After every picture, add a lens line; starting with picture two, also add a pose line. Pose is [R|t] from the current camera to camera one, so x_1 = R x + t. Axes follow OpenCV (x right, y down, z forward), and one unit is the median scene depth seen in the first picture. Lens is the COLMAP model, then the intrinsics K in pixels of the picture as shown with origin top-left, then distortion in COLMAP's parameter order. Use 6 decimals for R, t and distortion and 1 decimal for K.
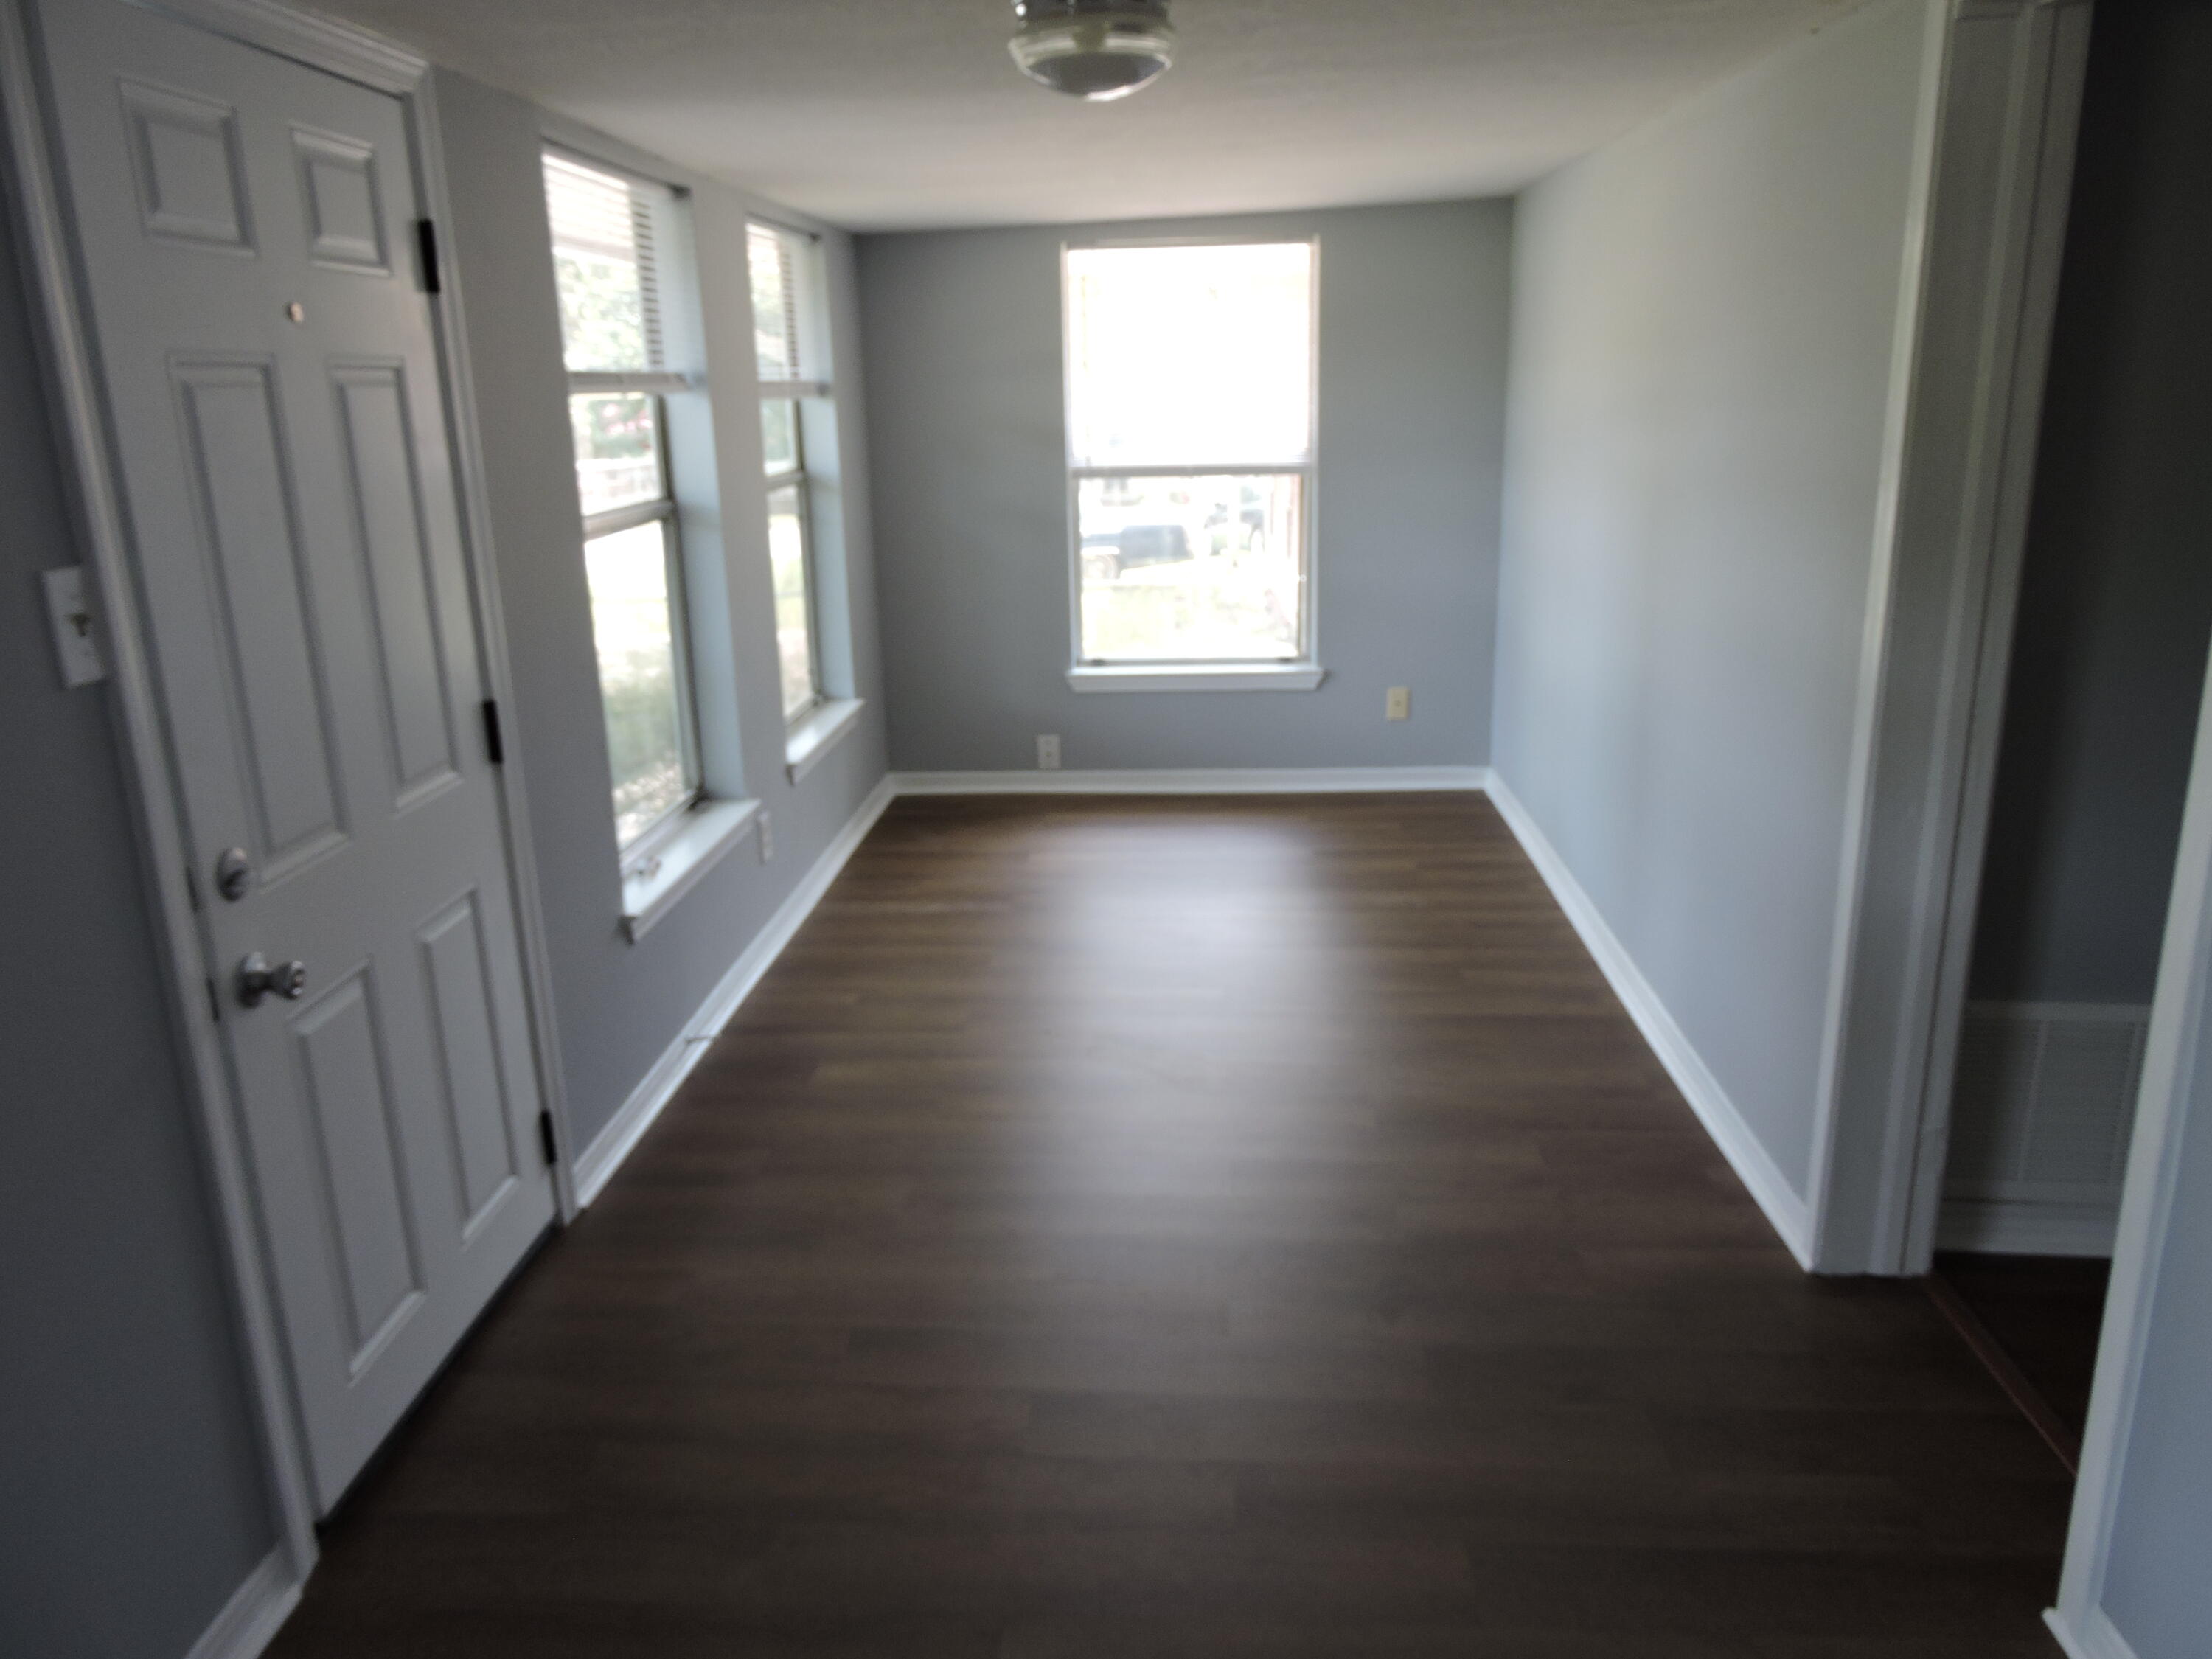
lens RADIAL K [[1579.4, 0, 1104.0], [0, 1579.4, 831.8], [0, 0, 1]] dist [-0.003107, -0.000947]
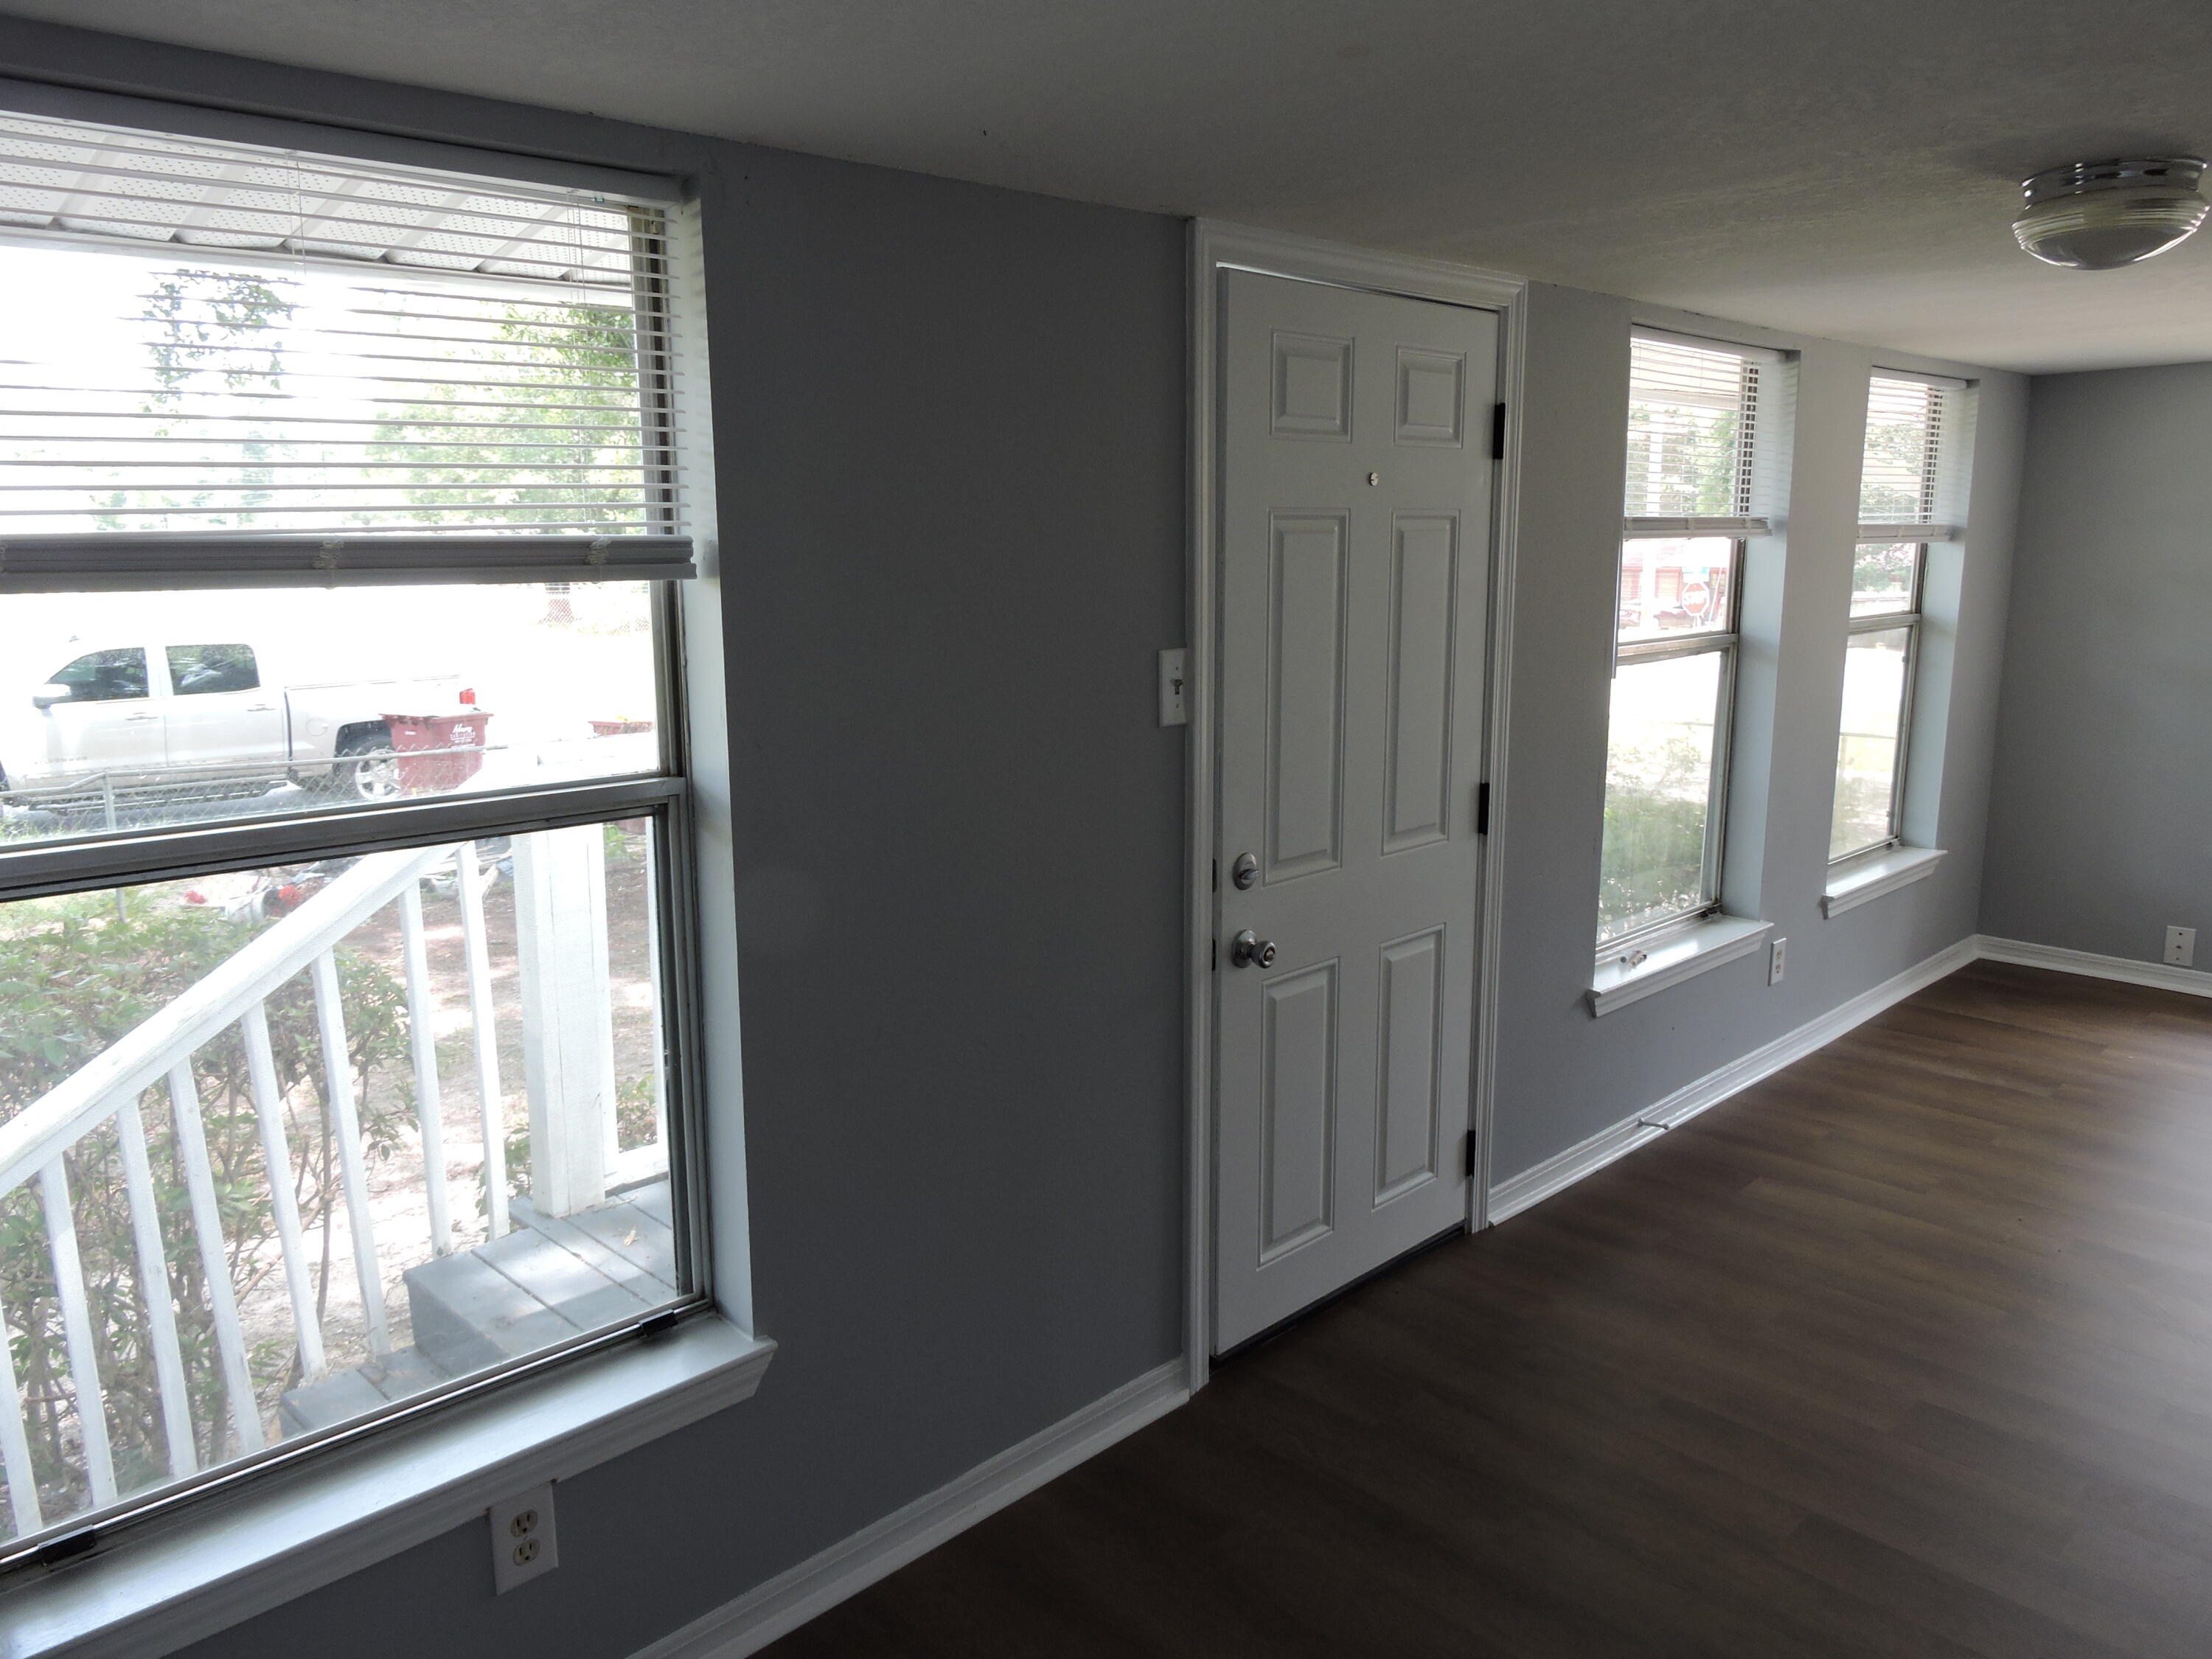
lens RADIAL K [[1579.4, 0, 1112.0], [0, 1579.4, 825.8], [0, 0, 1]] dist [-0.003107, -0.000947]
pose [[0.743911, 0.143388, -0.652714, 0.171614], [-0.195044, 0.980771, -0.006839, 0.012422], [0.639183, 0.132396, 0.757573, -0.094188]]
